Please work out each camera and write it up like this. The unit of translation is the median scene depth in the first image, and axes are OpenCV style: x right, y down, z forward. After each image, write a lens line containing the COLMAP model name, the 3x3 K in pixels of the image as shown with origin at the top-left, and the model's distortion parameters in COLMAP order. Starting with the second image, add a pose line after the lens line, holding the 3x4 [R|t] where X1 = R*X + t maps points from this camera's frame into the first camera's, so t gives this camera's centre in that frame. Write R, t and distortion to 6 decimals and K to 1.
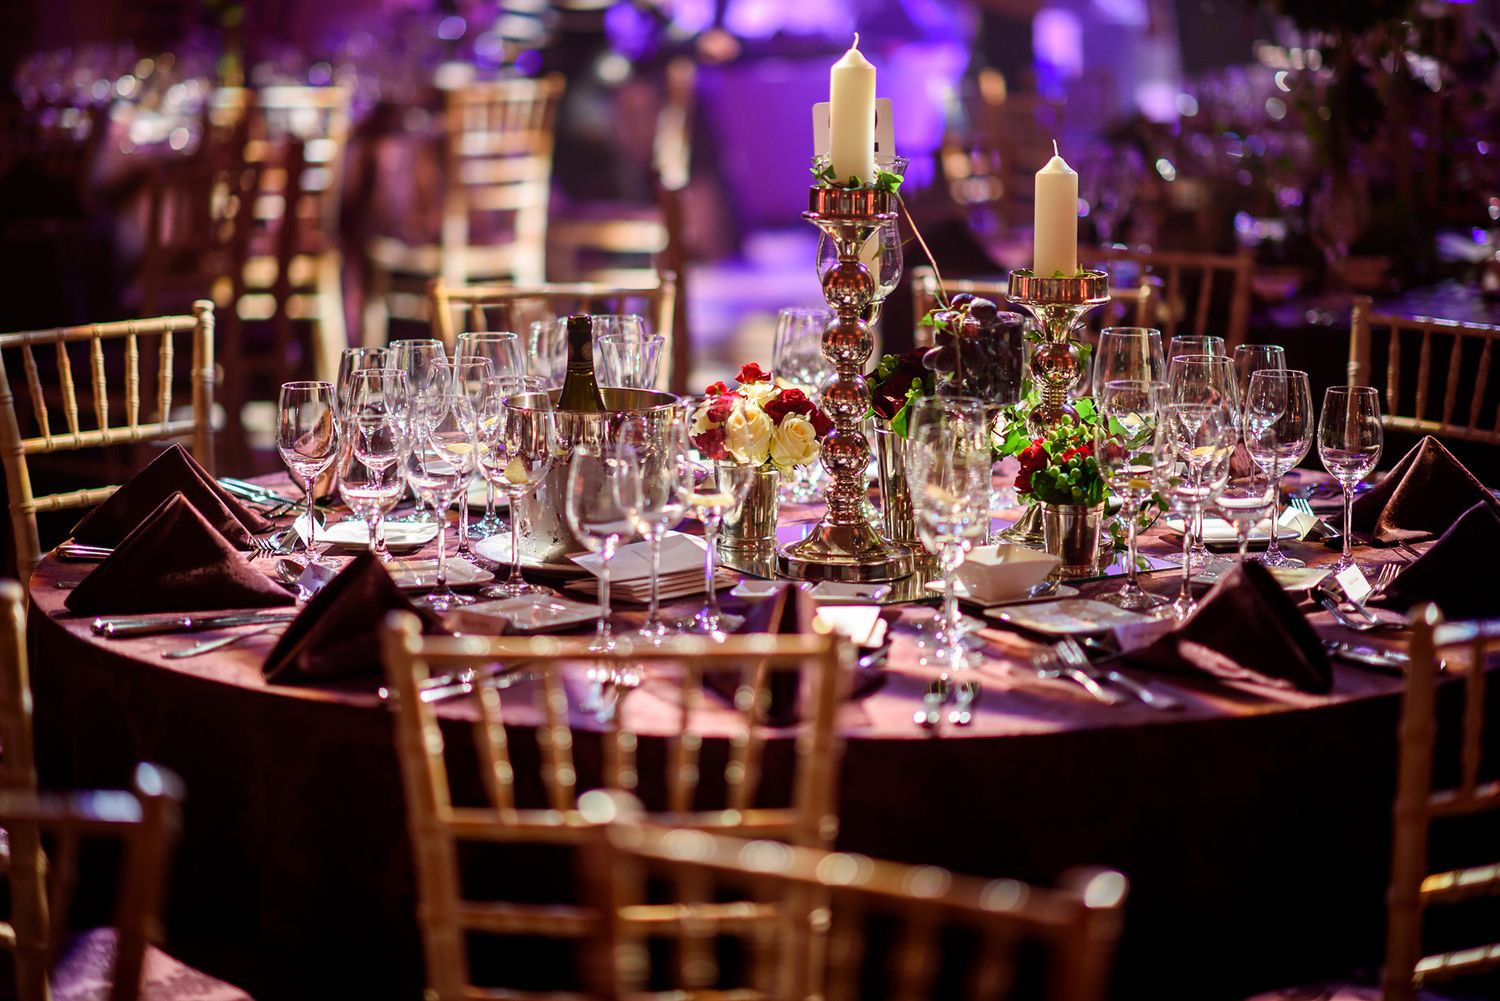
lens RADIAL K [[3256.9, 0, 750.0], [0, 3256.9, 500.5], [0, 0, 1]] dist [-0.060224, -0.209822]
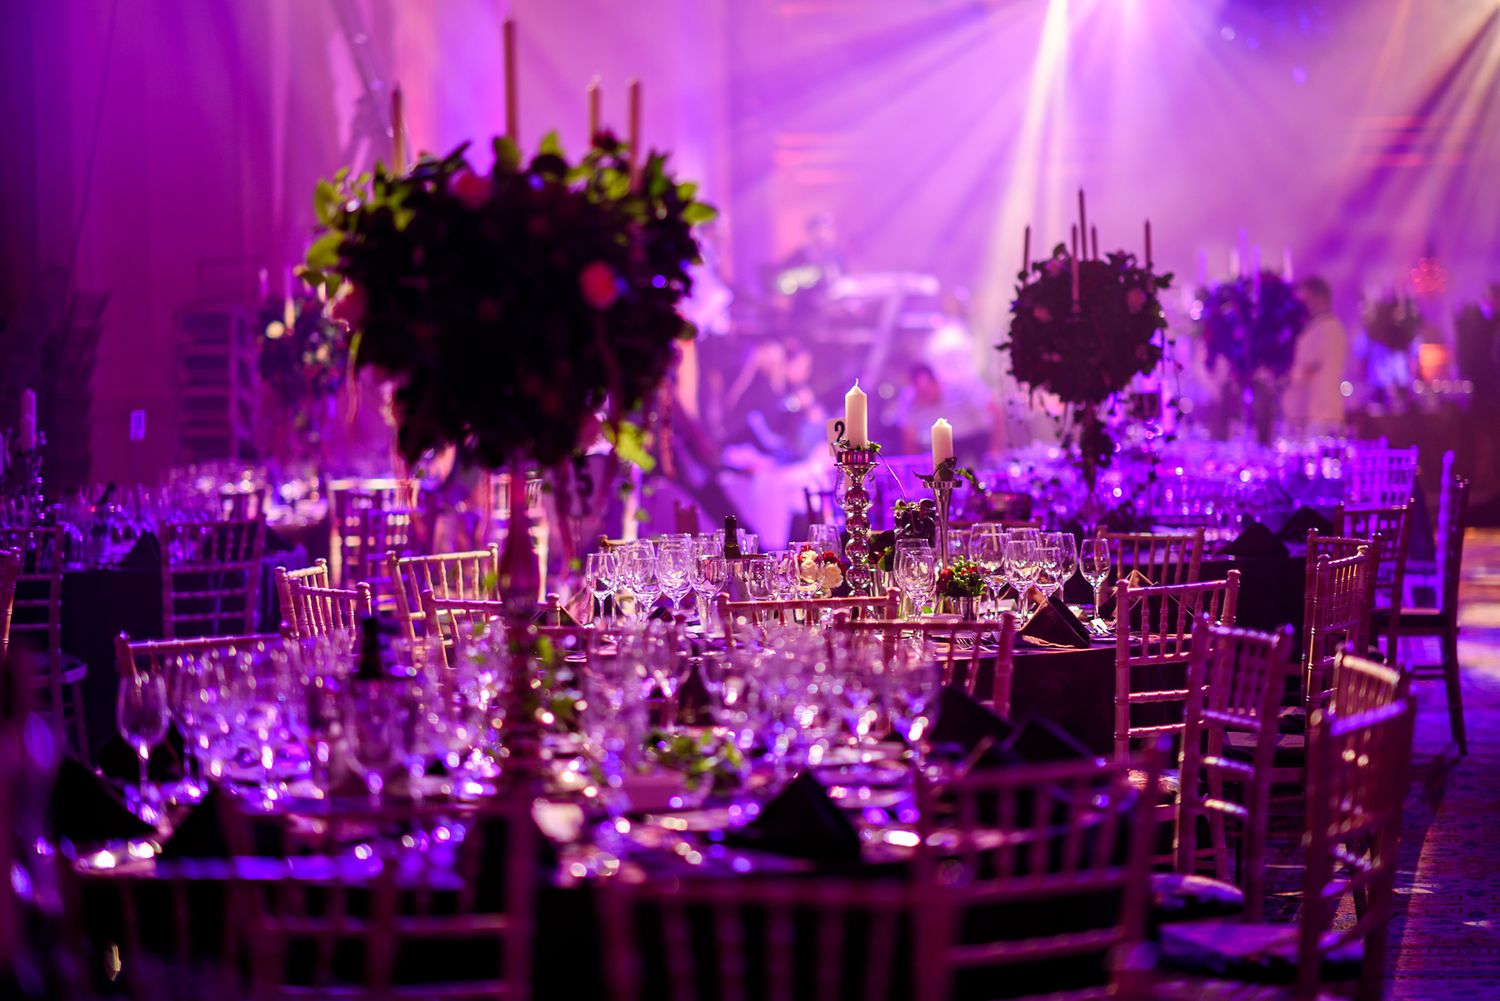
lens RADIAL K [[3256.9, 0, 750.0], [0, 3256.9, 500.5], [0, 0, 1]] dist [-0.060224, -0.209822]
pose [[0.997045, -0.033165, 0.069289, -0.183471], [0.042542, 0.989437, -0.138579, 0.223824], [-0.063961, 0.141117, 0.987925, -1.077162]]
